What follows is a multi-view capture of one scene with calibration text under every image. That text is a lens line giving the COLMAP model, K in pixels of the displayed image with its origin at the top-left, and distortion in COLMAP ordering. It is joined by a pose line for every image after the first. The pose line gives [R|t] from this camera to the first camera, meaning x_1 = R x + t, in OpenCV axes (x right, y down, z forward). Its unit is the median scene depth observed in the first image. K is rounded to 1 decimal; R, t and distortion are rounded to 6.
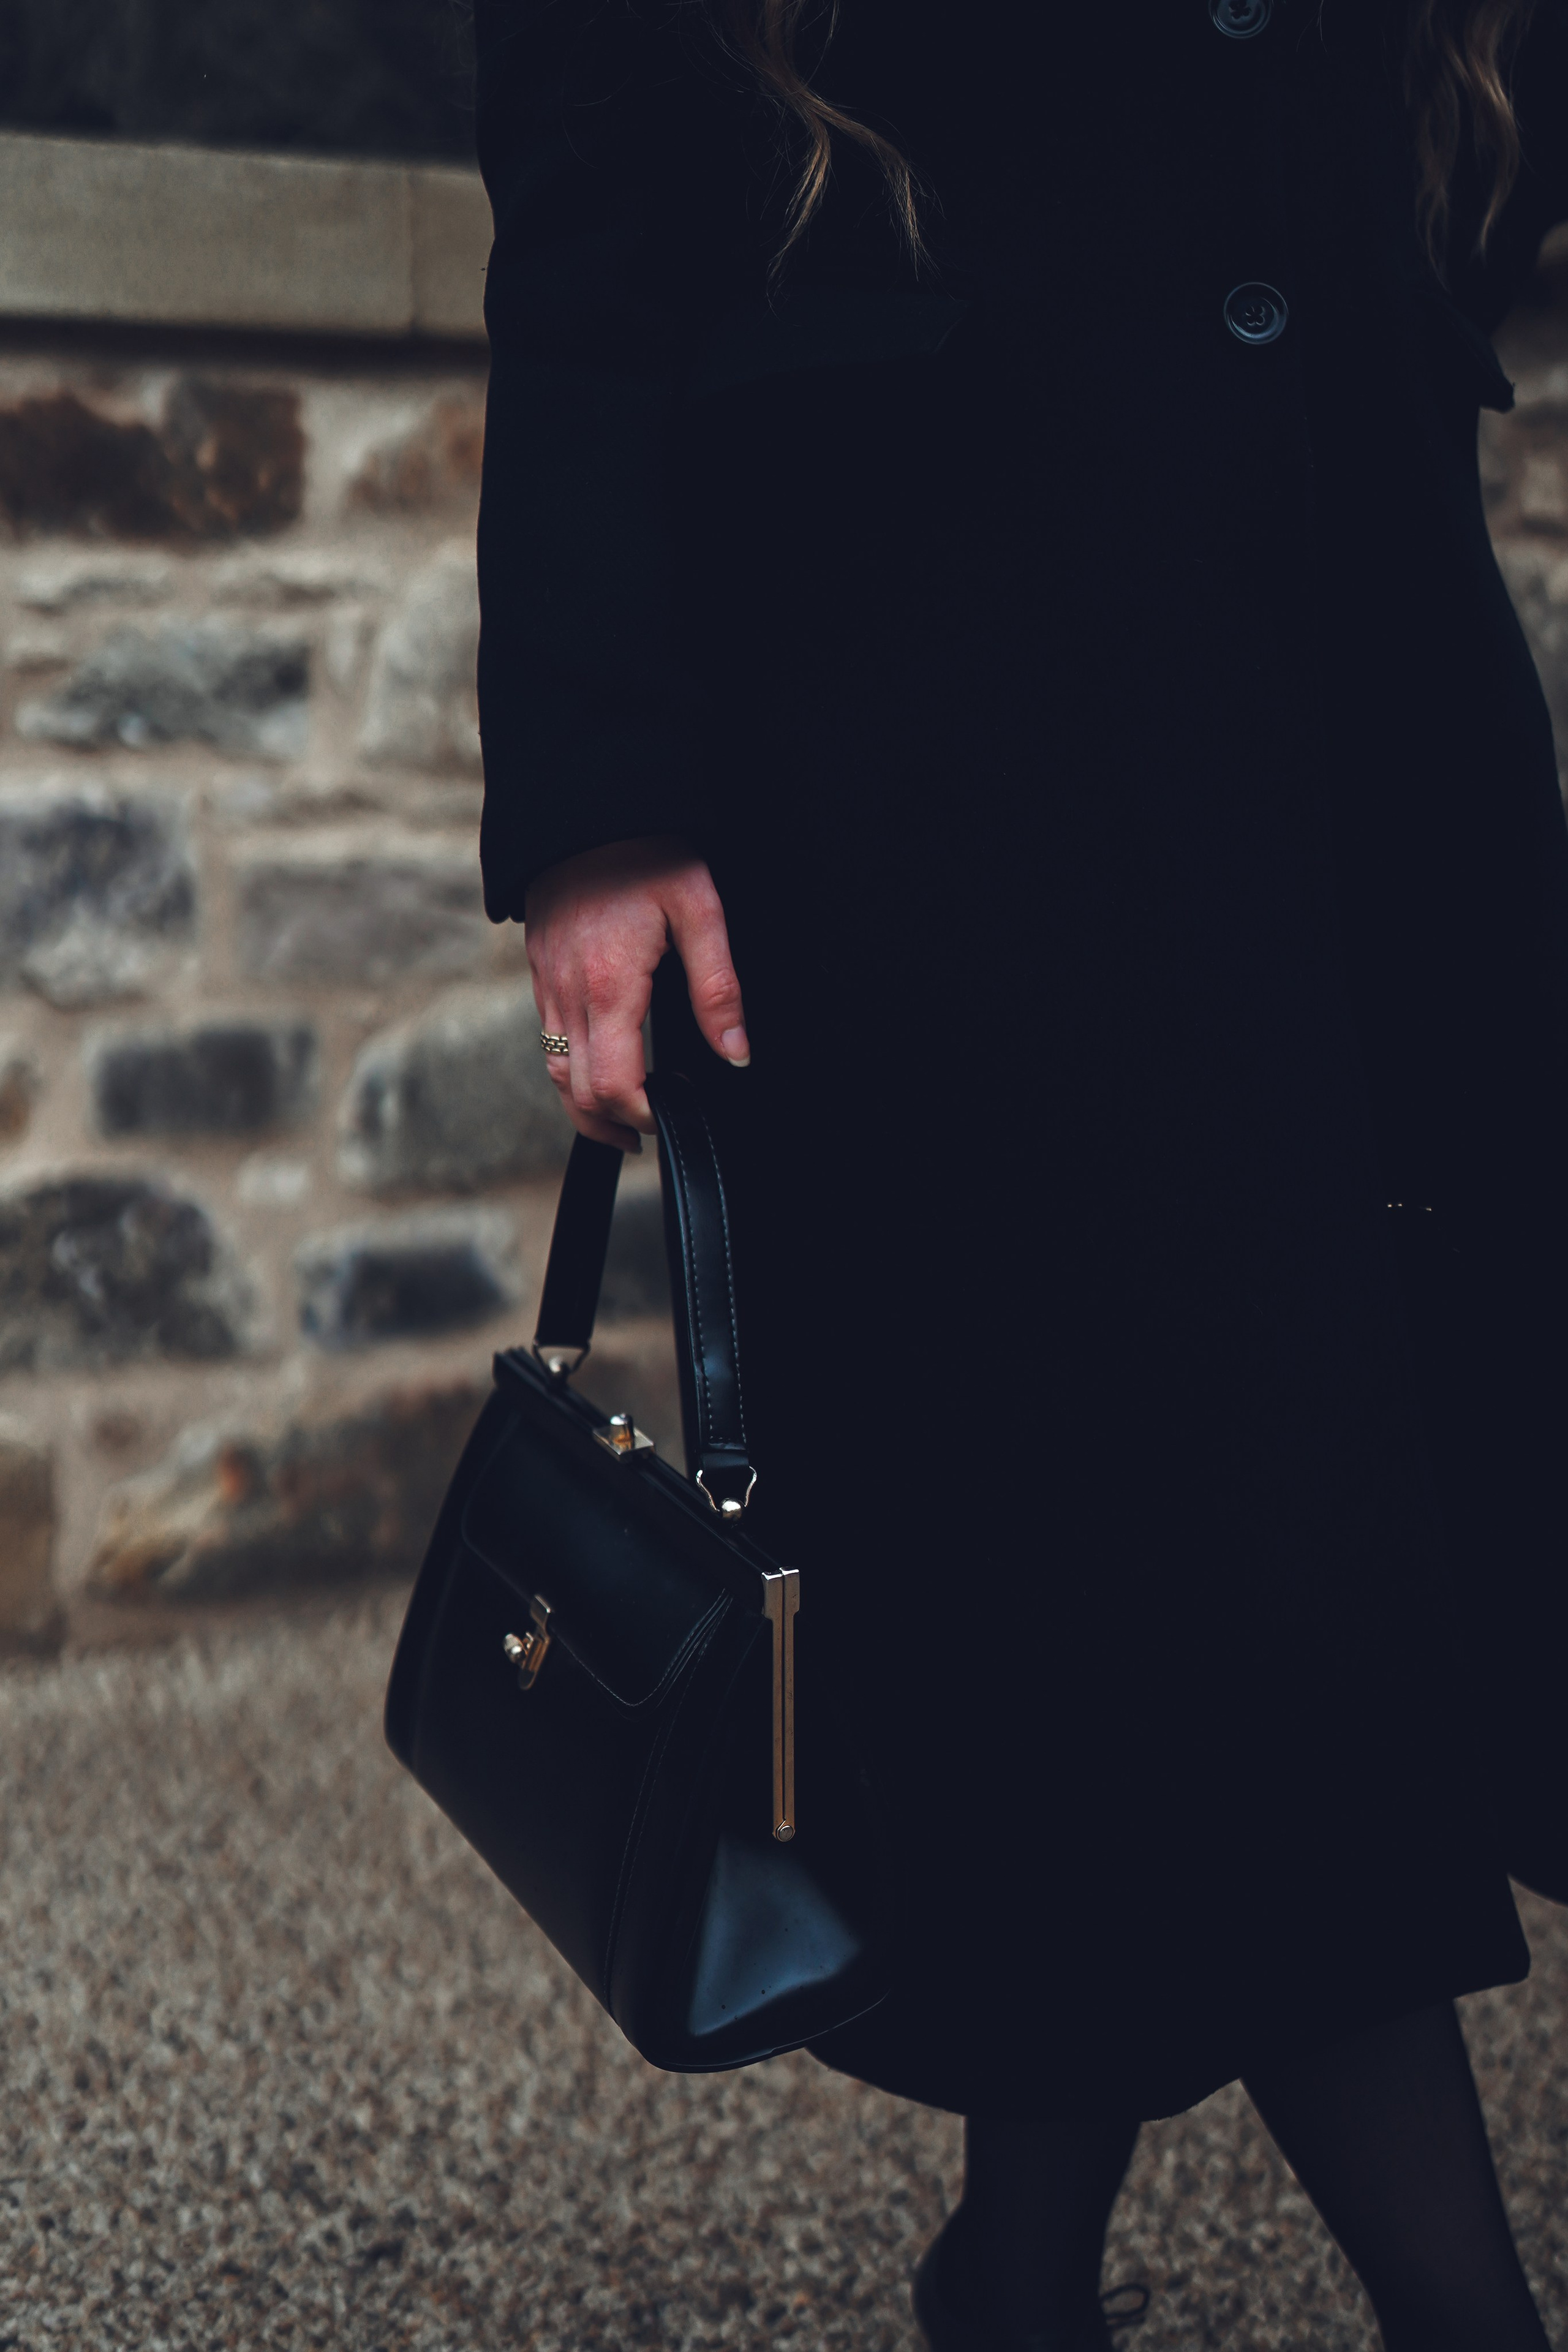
lens RADIAL K [[2720.7, 0, 882.0], [0, 2720.7, 1171.9], [0, 0, 1]] dist [-0.173372, 0.224746]
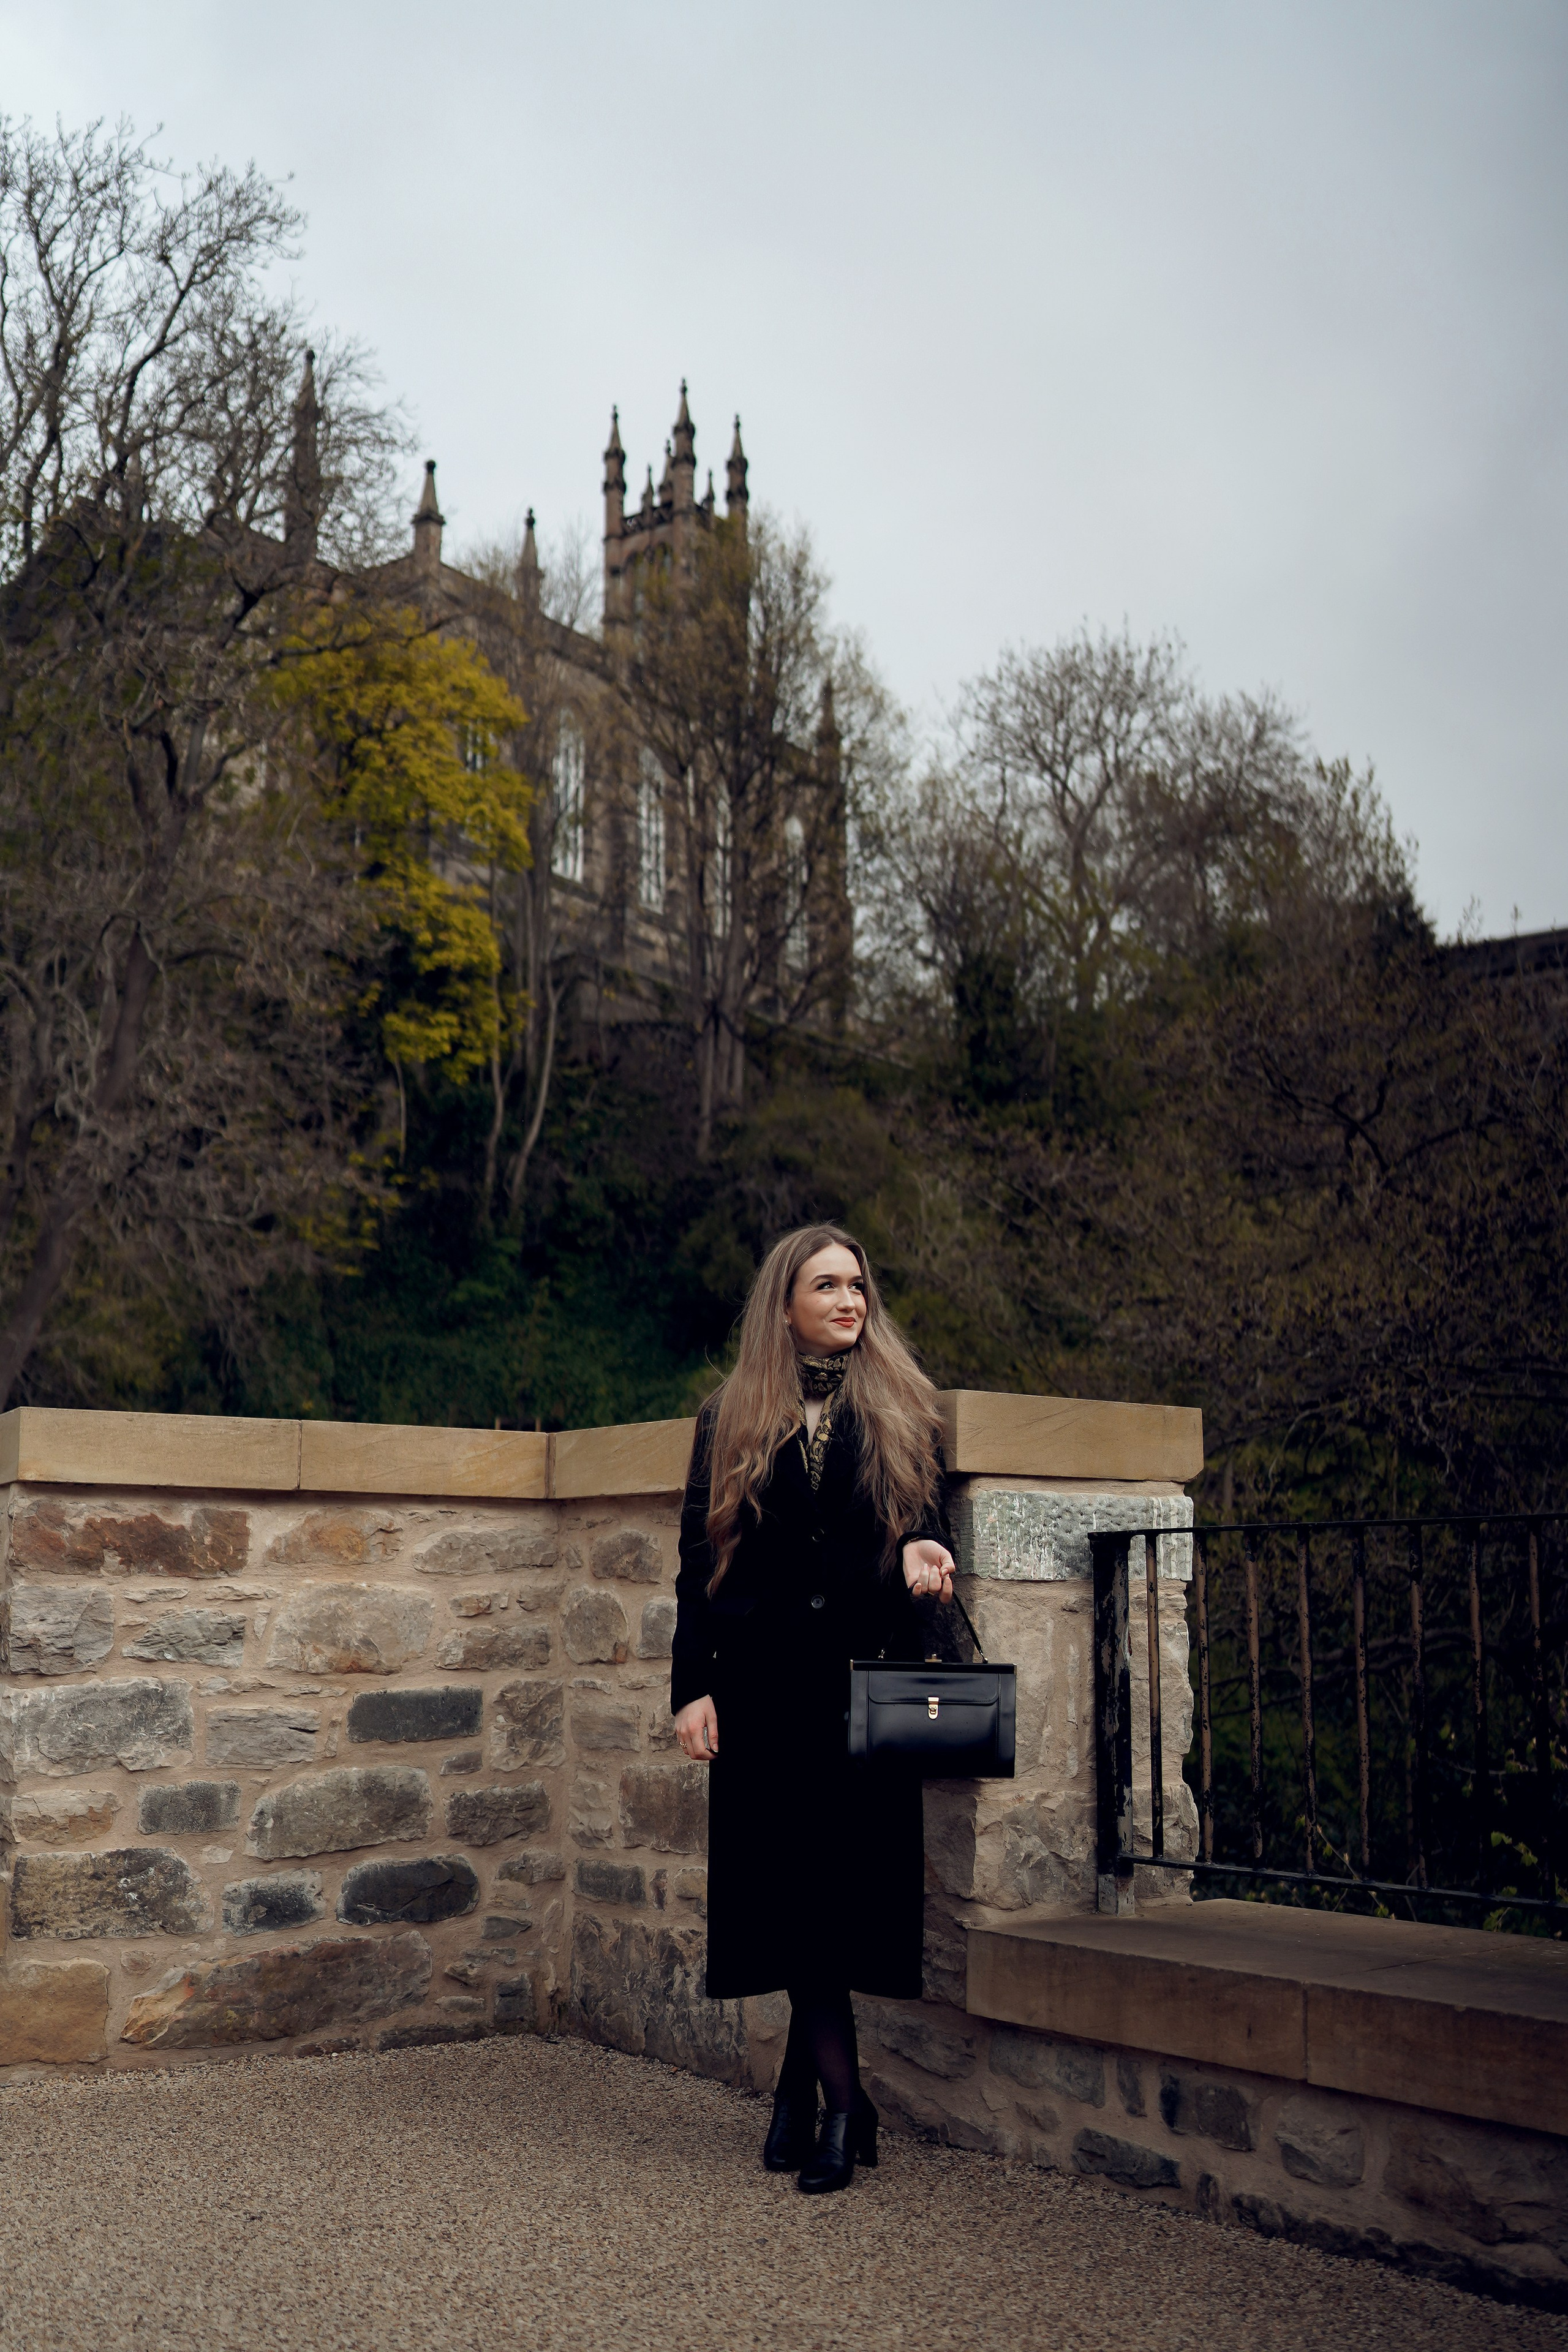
lens RADIAL K [[2229.0, 0, 773.0], [0, 2229.0, 1189.3], [0, 0, 1]] dist [-0.192101, 0.225652]
pose [[0.998170, 0.021496, 0.056512, 0.132655], [-0.002314, 0.947561, -0.319566, 0.059135], [-0.060419, 0.318851, 0.945877, -0.980886]]
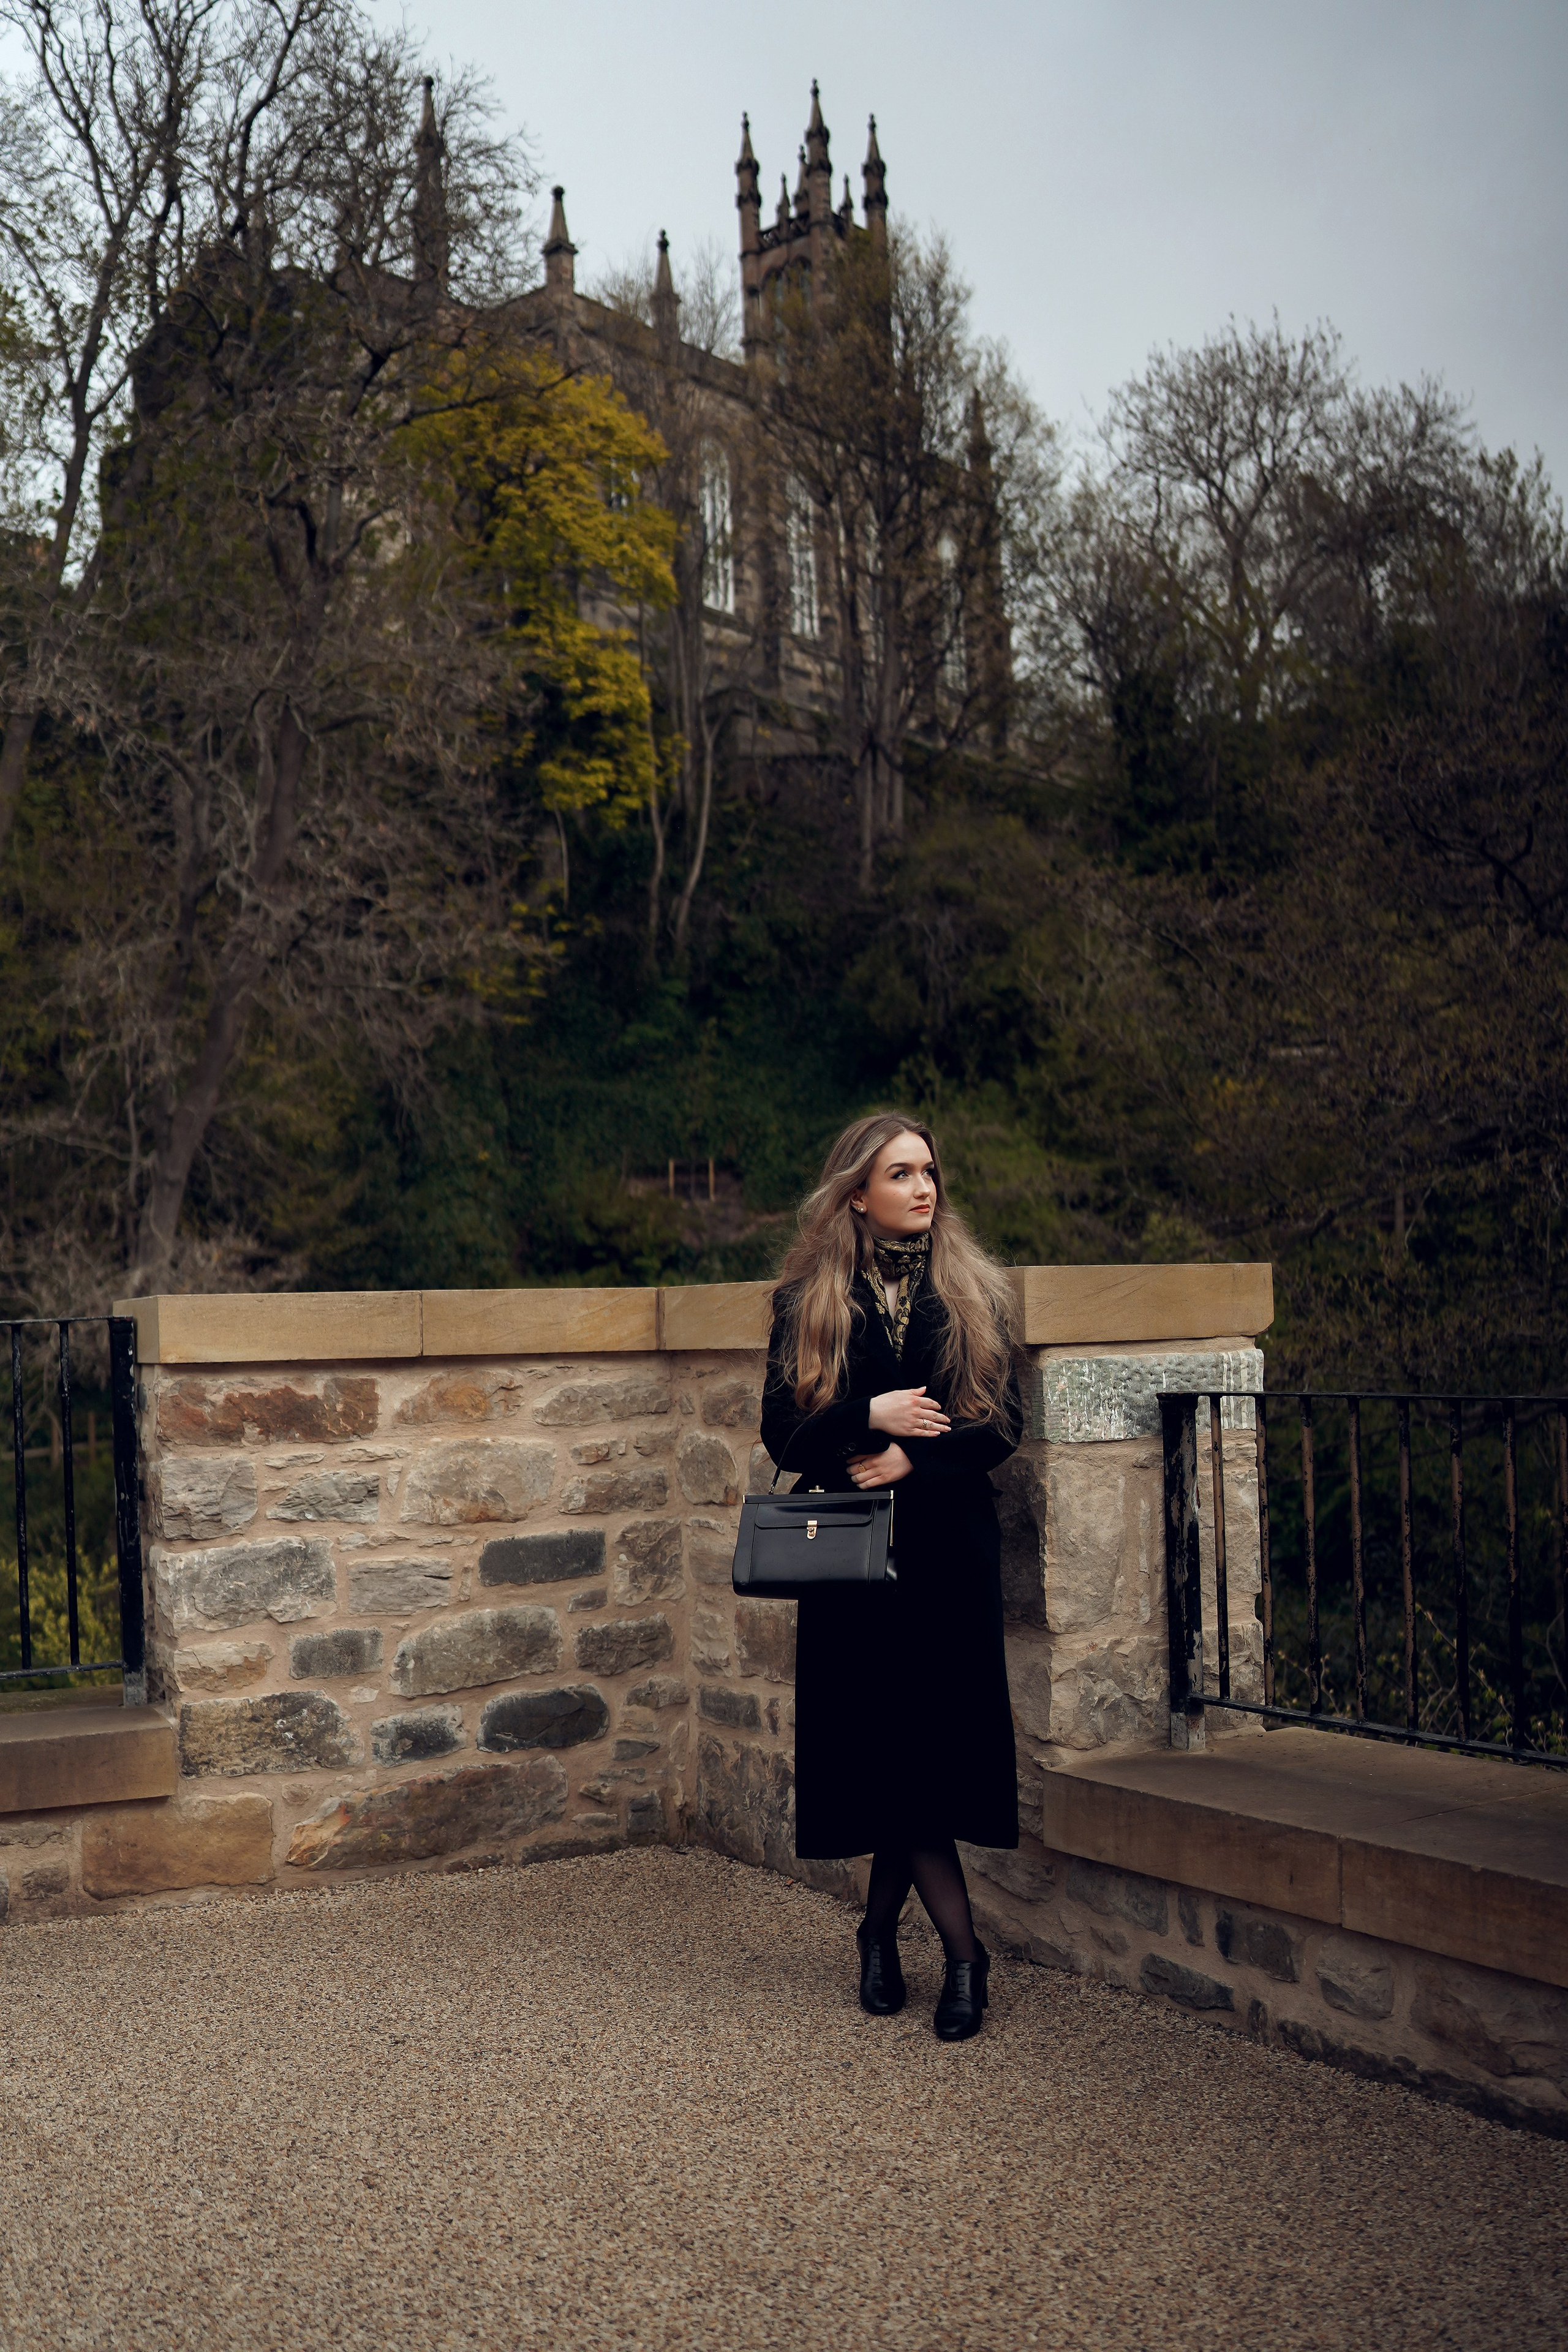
lens RADIAL K [[2231.4, 0, 775.1], [0, 2231.4, 1171.2], [0, 0, 1]] dist [-0.195023, 0.230226]
pose [[0.999596, -0.017864, -0.022085, 0.213397], [0.012942, 0.978527, -0.205710, -0.049269], [0.025285, 0.205341, 0.978364, -1.102219]]
